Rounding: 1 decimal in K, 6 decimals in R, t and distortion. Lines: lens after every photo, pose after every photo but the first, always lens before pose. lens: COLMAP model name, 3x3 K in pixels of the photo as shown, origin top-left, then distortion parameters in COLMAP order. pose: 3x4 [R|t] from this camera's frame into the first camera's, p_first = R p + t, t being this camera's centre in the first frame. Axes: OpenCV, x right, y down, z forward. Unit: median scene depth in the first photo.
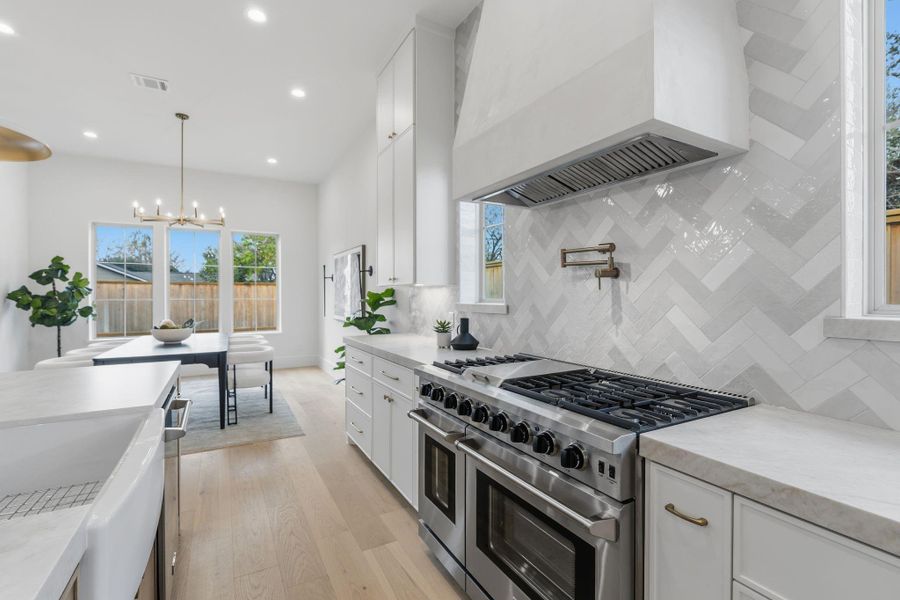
lens RADIAL K [[408.6, 0, 450.0], [0, 408.6, 295.8], [0, 0, 1]] dist [-0.004593, 0.002213]
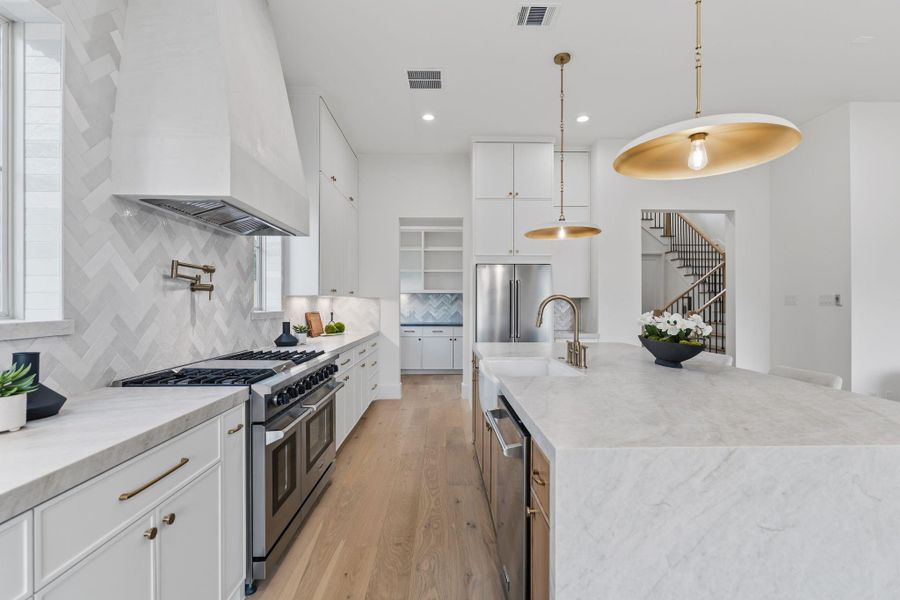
lens RADIAL K [[408.6, 0, 449.7], [0, 408.6, 300.8], [0, 0, 1]] dist [-0.004593, 0.002213]
pose [[-0.885619, 0.001381, 0.464411, -0.331779], [-0.001015, 0.999987, -0.004910, -0.002461], [-0.464412, -0.004820, -0.885606, 0.634375]]
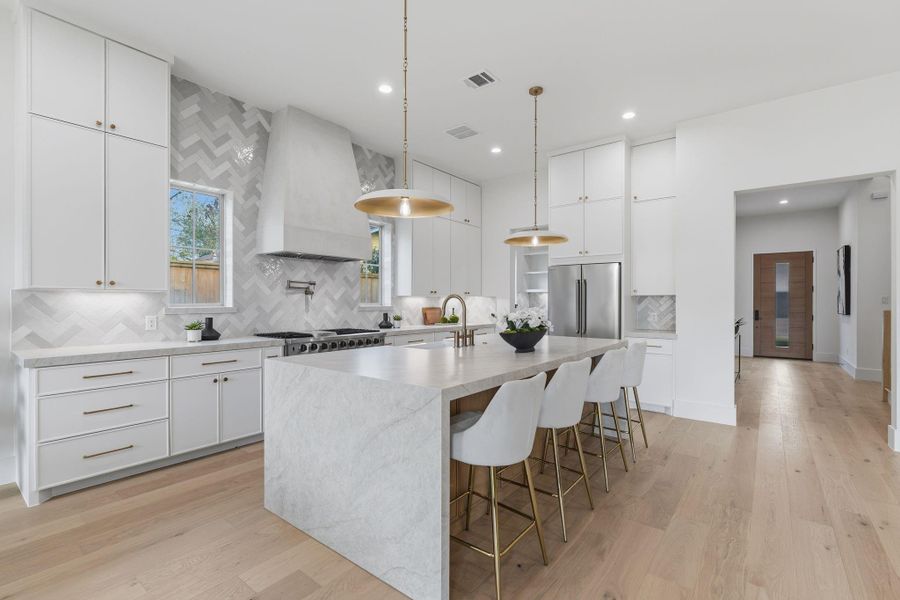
lens RADIAL K [[408.6, 0, 448.7], [0, 408.6, 302.7], [0, 0, 1]] dist [-0.004593, 0.002213]
pose [[-0.387958, -0.003824, 0.921669, -0.823128], [-0.001300, 0.999993, 0.003602, -0.001020], [-0.921676, 0.000199, -0.387961, 0.419470]]
